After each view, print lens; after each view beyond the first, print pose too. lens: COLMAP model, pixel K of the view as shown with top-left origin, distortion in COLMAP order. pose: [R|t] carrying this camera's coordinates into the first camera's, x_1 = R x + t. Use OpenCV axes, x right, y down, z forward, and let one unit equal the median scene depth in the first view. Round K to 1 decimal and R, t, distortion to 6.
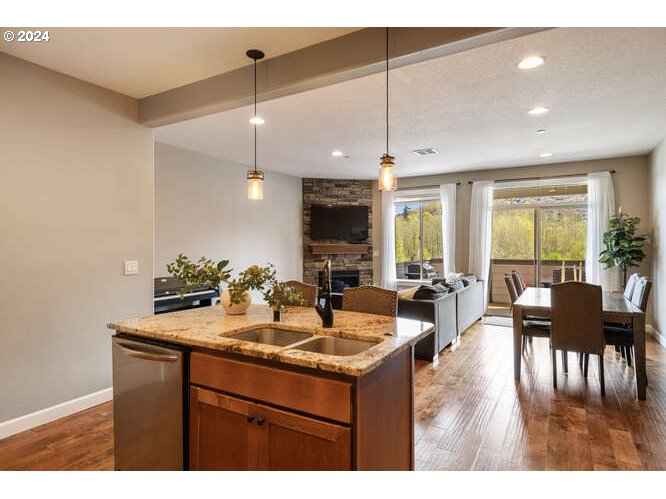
lens RADIAL K [[384.5, 0, 328.2], [0, 384.5, 242.6], [0, 0, 1]] dist [0.003018, -0.000332]
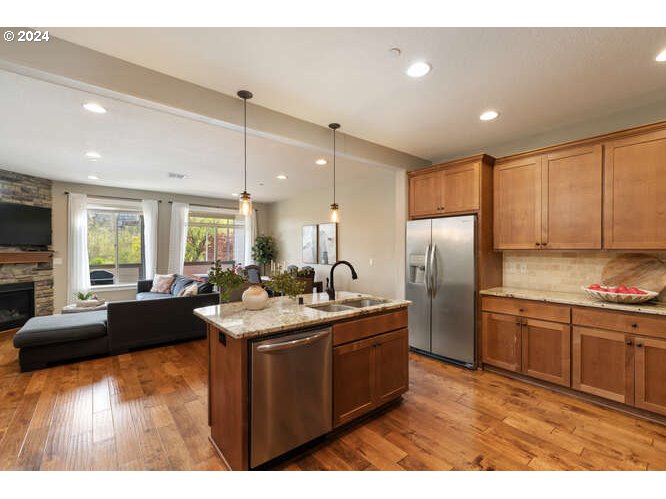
lens RADIAL K [[288.1, 0, 337.4], [0, 288.1, 252.3], [0, 0, 1]] dist [-0.004399, -0.000574]
pose [[0.324596, -0.008931, 0.945811, -0.319769], [-0.001710, 0.999948, 0.010028, -0.001288], [-0.945851, -0.004872, 0.324563, 0.151758]]
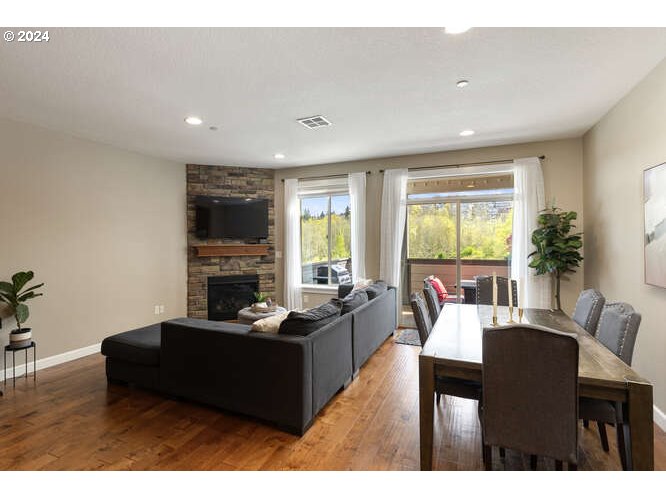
lens RADIAL K [[340.7, 0, 316.8], [0, 340.7, 238.9], [0, 0, 1]] dist [-0.009346, 0.001793]
pose [[0.993935, -0.003654, 0.109910, 0.130550], [0.003599, 0.999993, 0.000699, -0.007445], [-0.109912, -0.000299, 0.993941, 0.244627]]
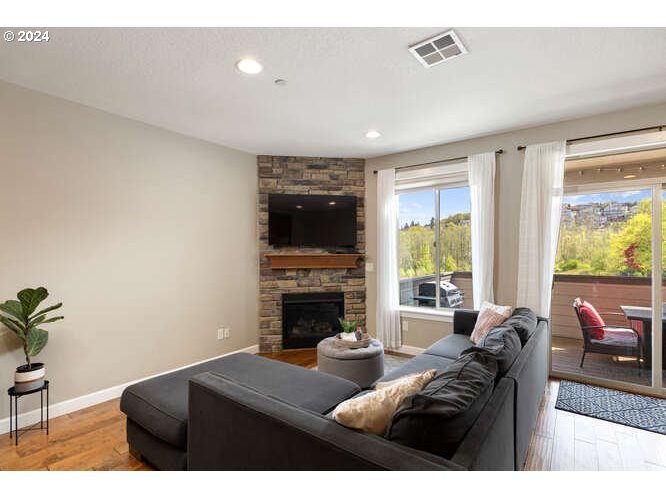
lens RADIAL K [[334.7, 0, 333.8], [0, 334.7, 253.0], [0, 0, 1]] dist [-0.011364, 0.001151]
pose [[0.996091, -0.001258, -0.088325, 0.118186], [0.001975, 0.999966, 0.008037, -0.001696], [0.088311, -0.008180, 0.996059, 0.425835]]
